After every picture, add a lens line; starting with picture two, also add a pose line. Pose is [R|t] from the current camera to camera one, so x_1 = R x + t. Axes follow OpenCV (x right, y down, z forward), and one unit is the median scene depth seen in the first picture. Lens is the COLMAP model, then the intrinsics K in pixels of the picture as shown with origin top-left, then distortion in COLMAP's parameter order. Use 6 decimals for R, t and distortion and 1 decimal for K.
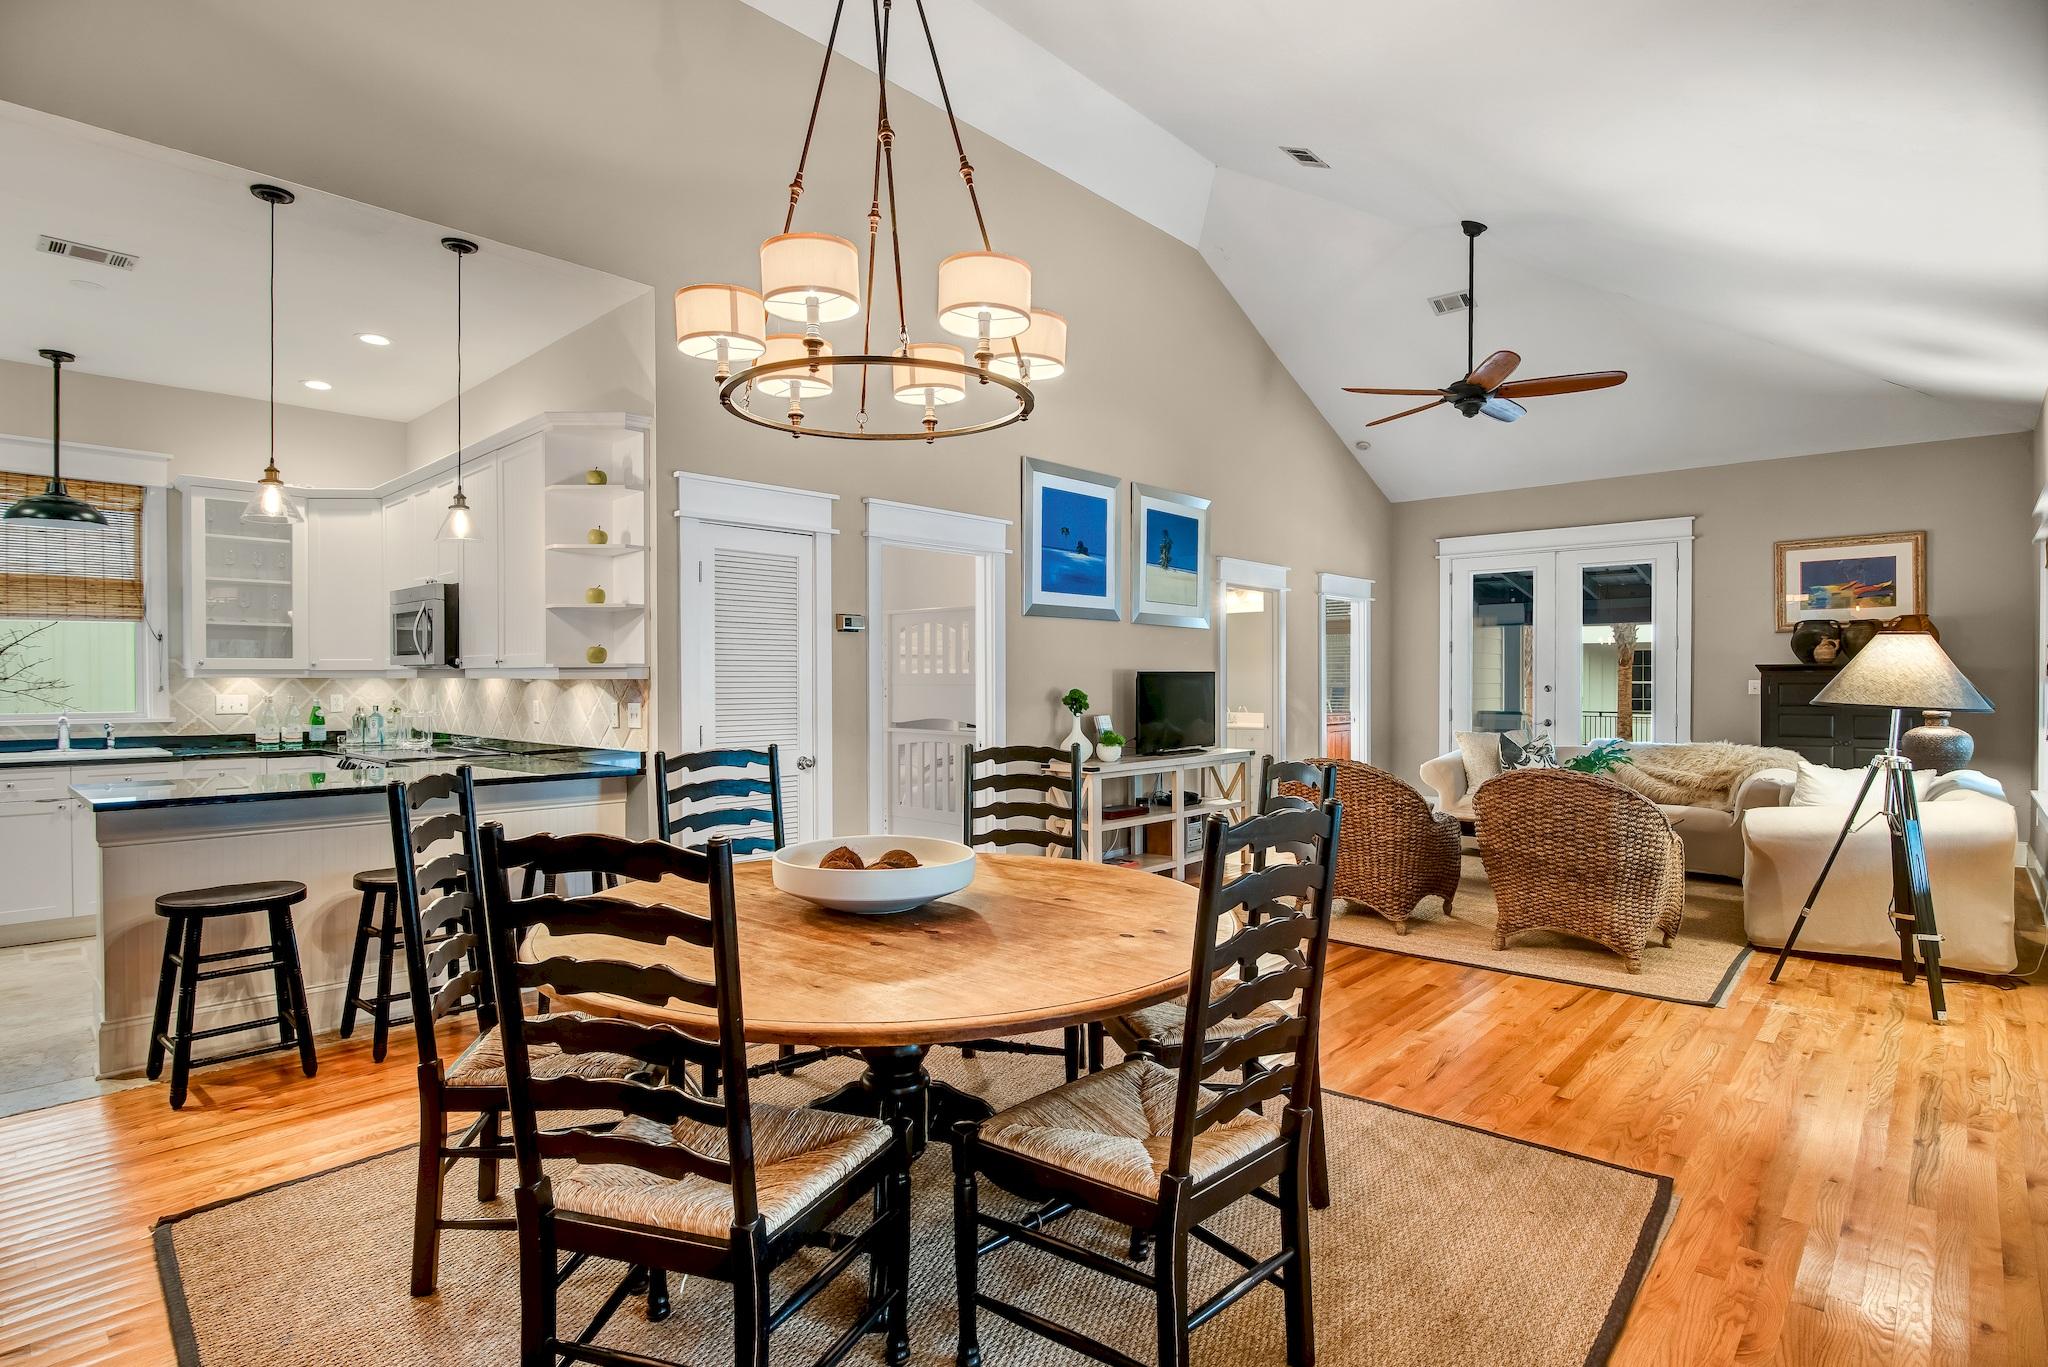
lens RADIAL K [[1052.4, 0, 1023.9], [0, 1052.4, 688.7], [0, 0, 1]] dist [-0.018900, 0.001916]
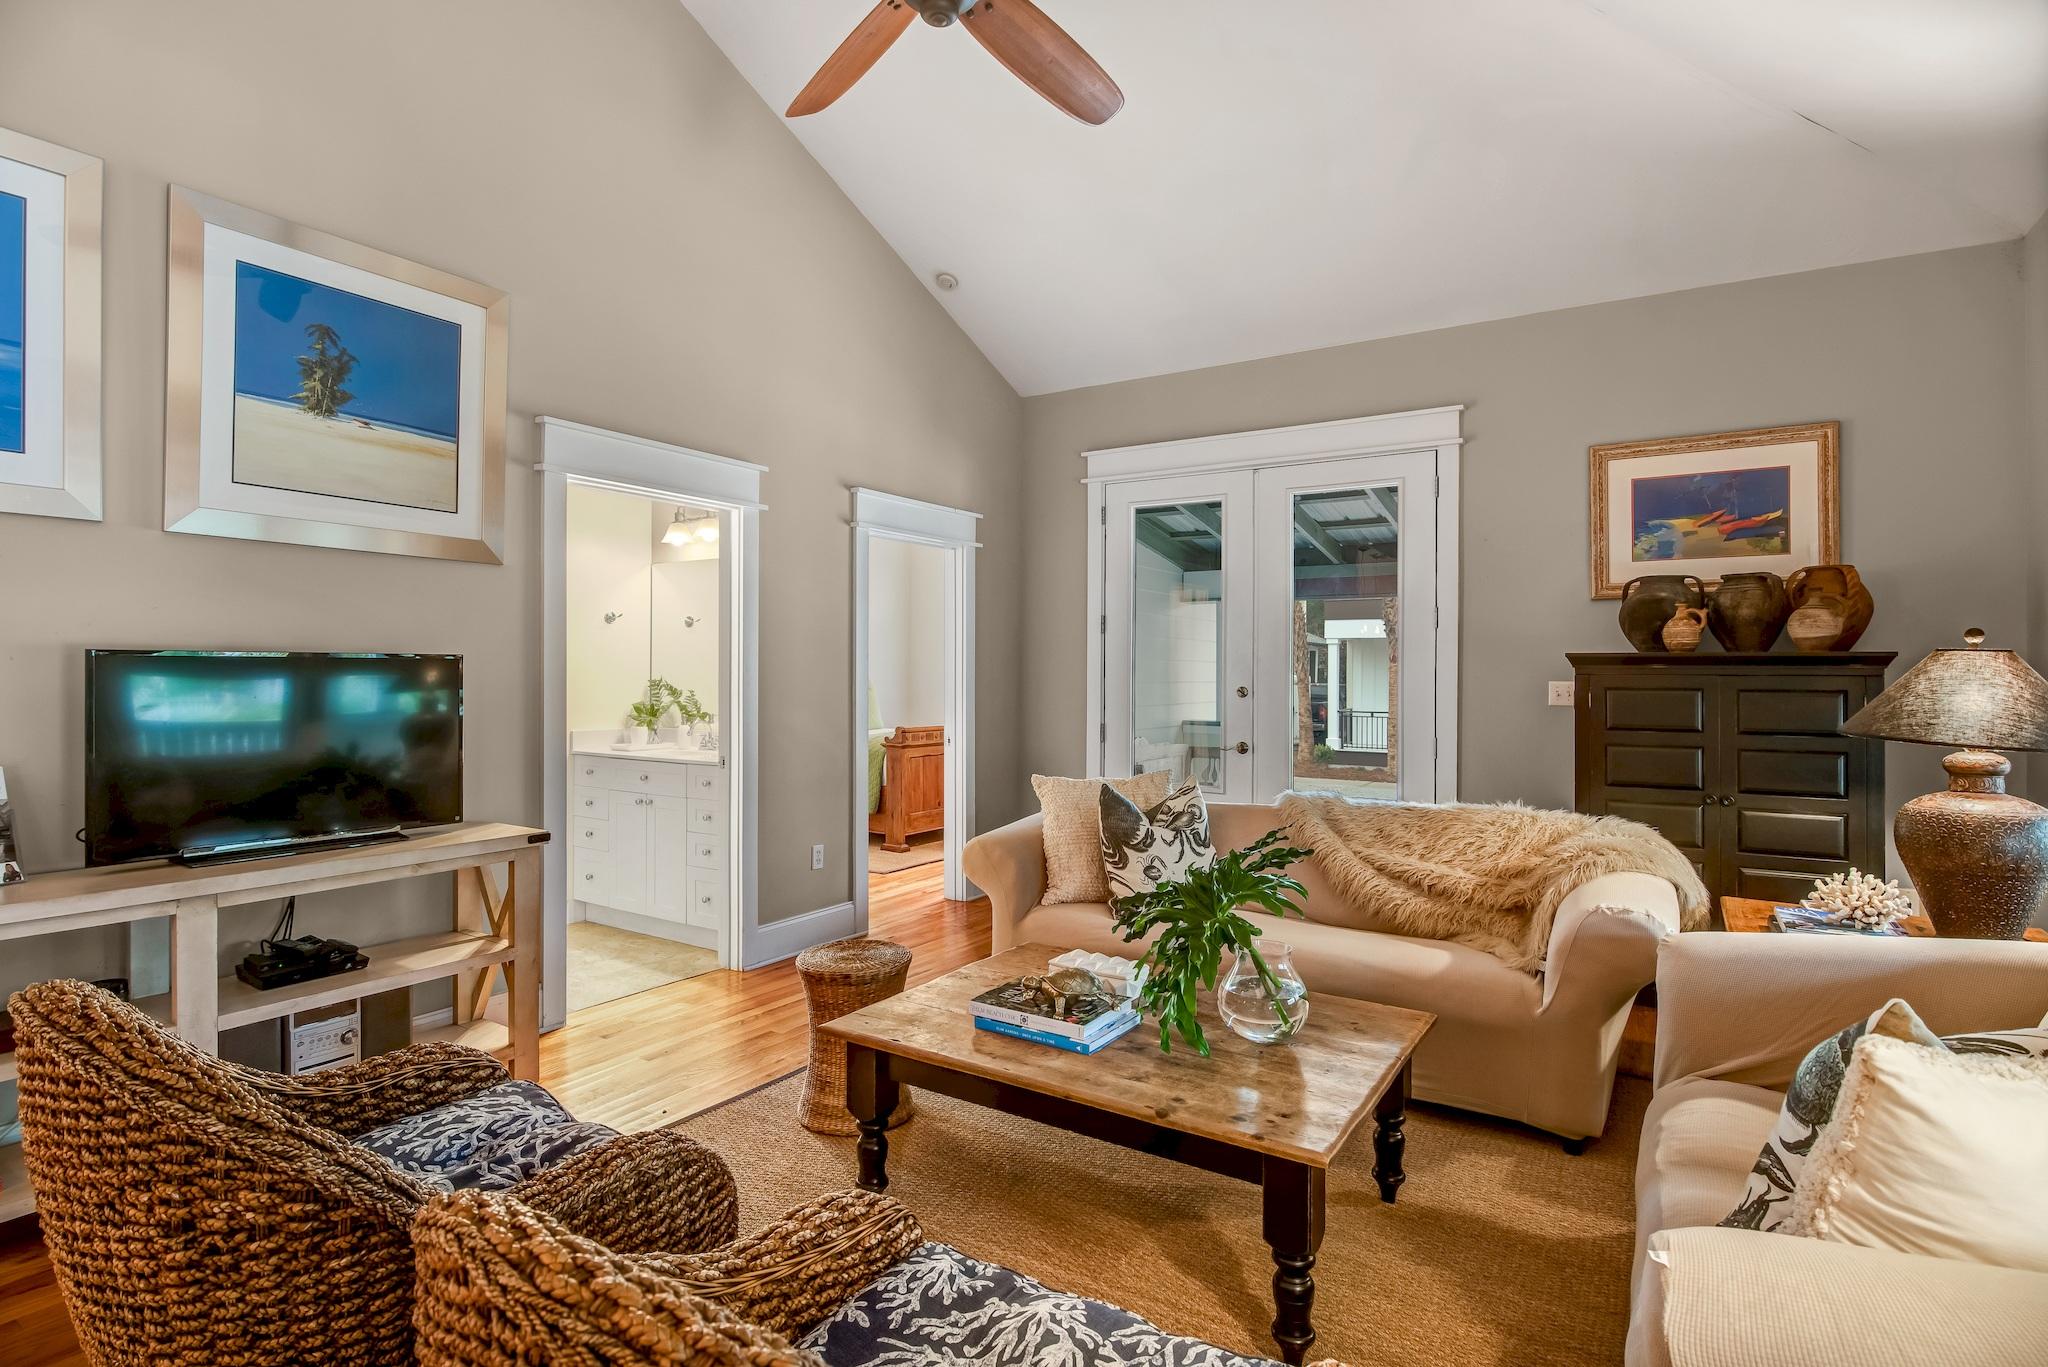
lens RADIAL K [[1007.0, 0, 1037.6], [0, 1007.0, 661.0], [0, 0, 1]] dist [-0.004351, -0.000181]
pose [[0.986573, 0.008993, 0.163074, 0.340655], [-0.005703, 0.999771, -0.020635, -0.006350], [-0.163222, 0.019428, 0.986398, 0.523055]]
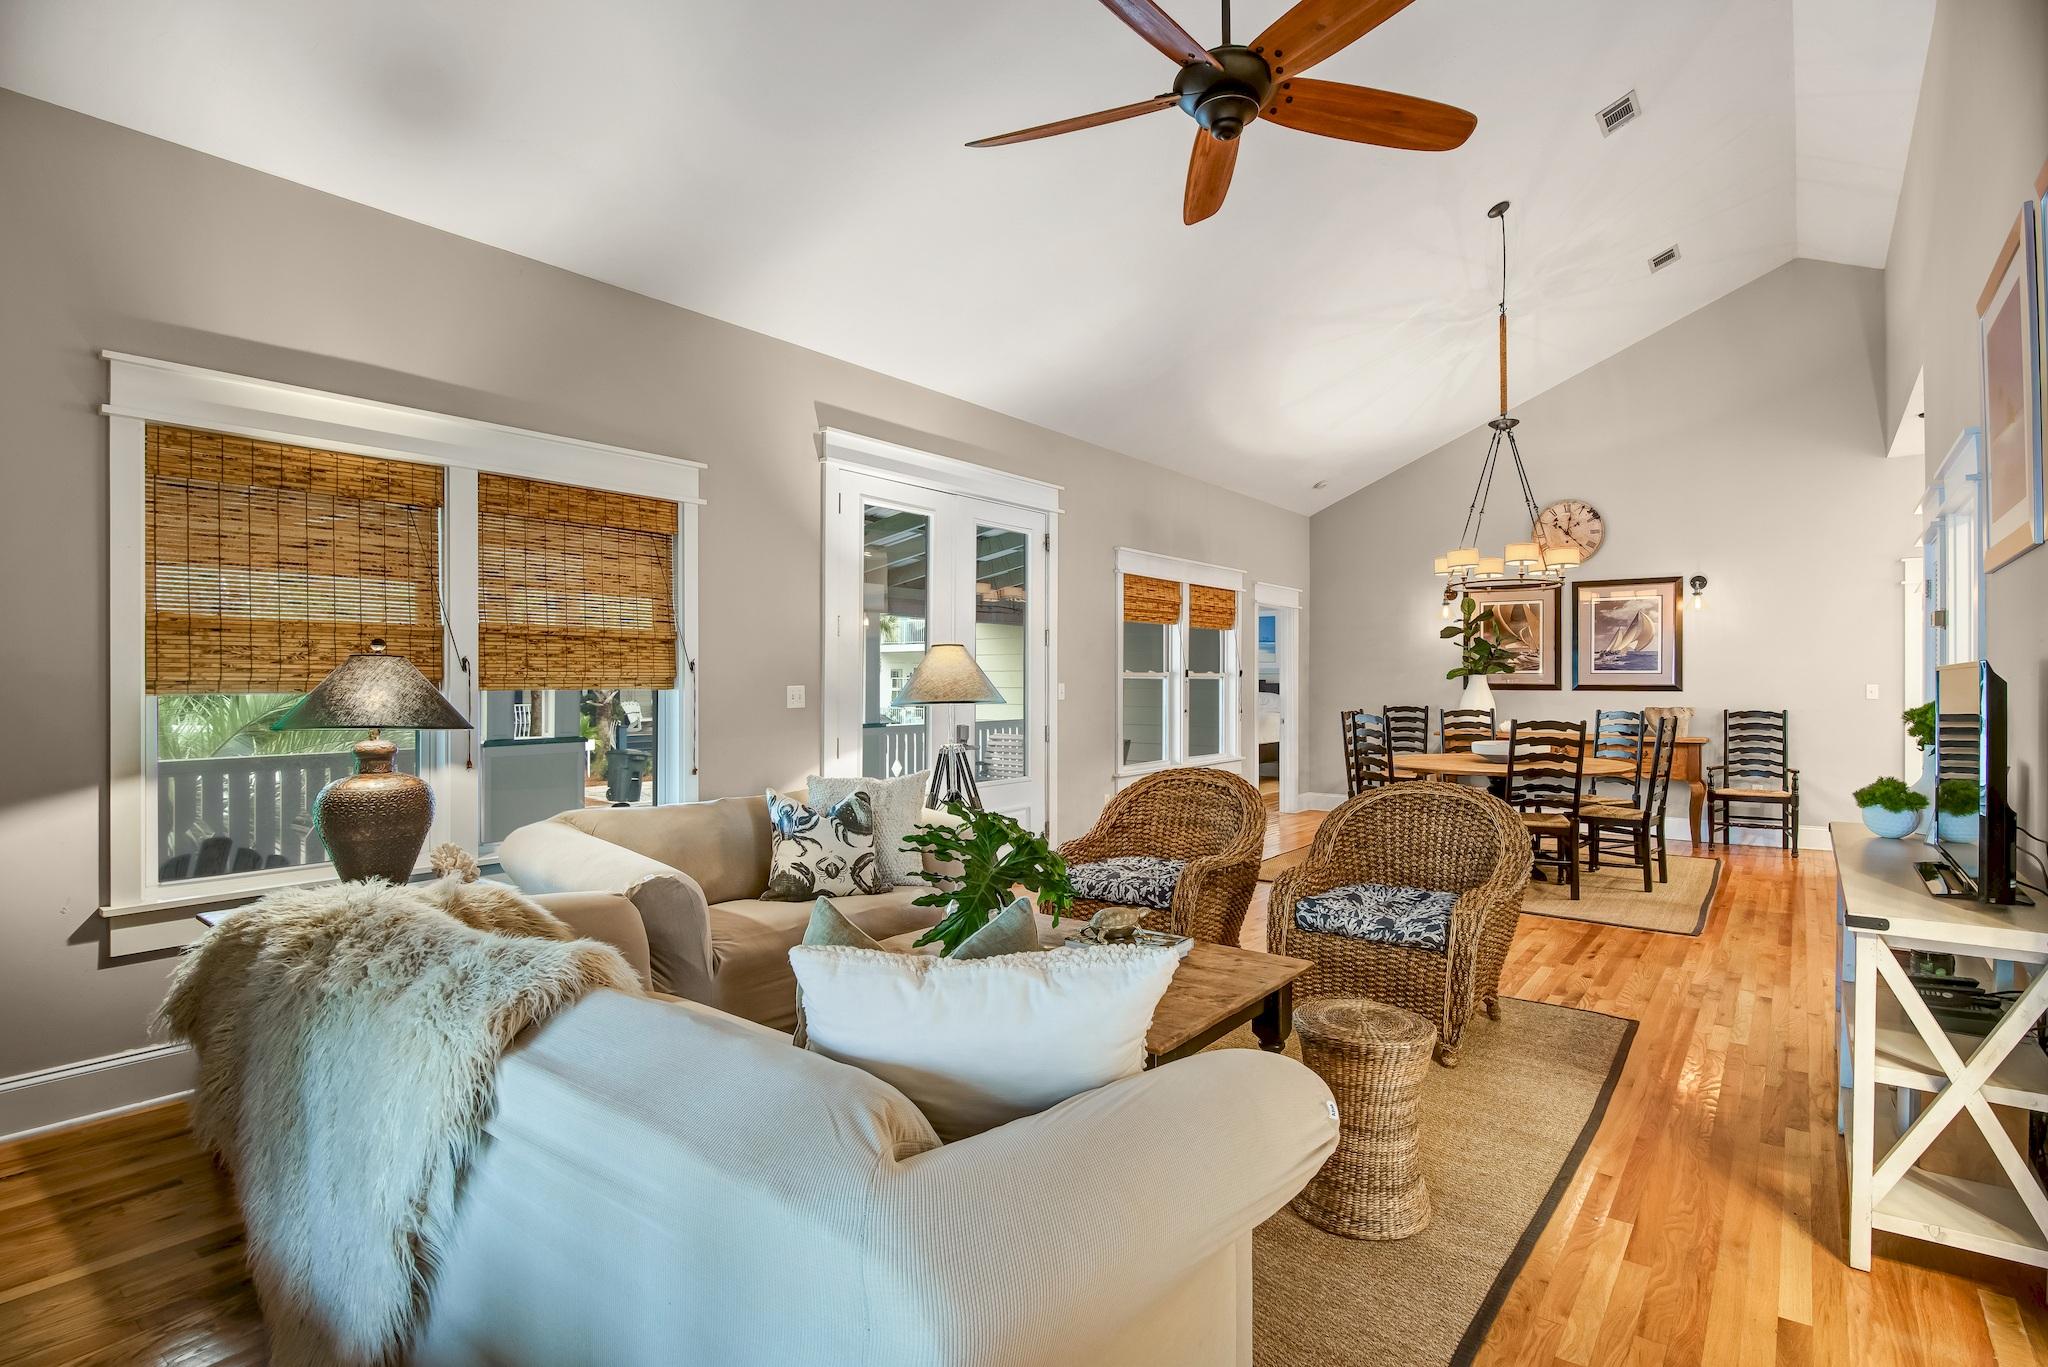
lens RADIAL K [[979.7, 0, 1028.4], [0, 979.7, 679.0], [0, 0, 1]] dist [-0.004789, -0.000309]
pose [[-0.997773, 0.002023, -0.066671, 0.463058], [0.001306, 0.999941, 0.010802, -0.013376], [0.066689, 0.010691, -0.997717, 1.220147]]
